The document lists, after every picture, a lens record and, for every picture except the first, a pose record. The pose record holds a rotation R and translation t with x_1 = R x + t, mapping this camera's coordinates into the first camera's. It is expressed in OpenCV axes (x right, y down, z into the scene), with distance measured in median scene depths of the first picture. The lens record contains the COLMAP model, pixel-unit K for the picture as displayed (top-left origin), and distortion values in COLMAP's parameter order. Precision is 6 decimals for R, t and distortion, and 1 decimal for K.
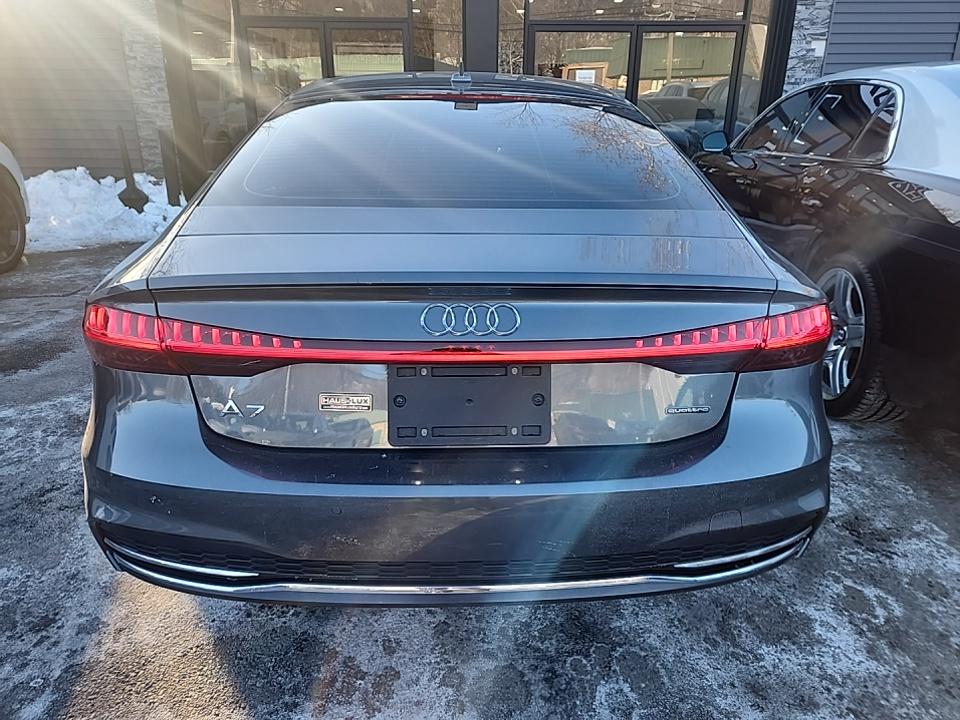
lens RADIAL K [[651.2, 0, 478.0], [0, 651.2, 356.4], [0, 0, 1]] dist [0.037467, -0.034899]
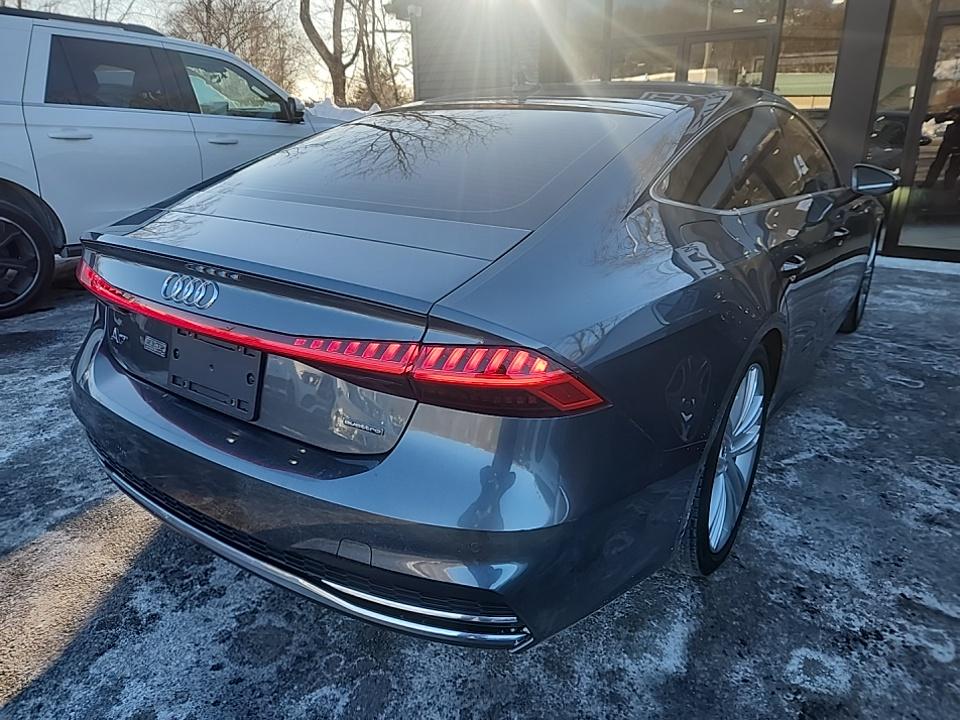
lens RADIAL K [[651.2, 0, 477.4], [0, 651.2, 361.8], [0, 0, 1]] dist [0.037467, -0.034899]
pose [[0.789767, 0.204989, -0.578141, 0.834596], [-0.215472, 0.975156, 0.051413, -0.078990], [0.574317, 0.083969, 0.814315, 0.276184]]
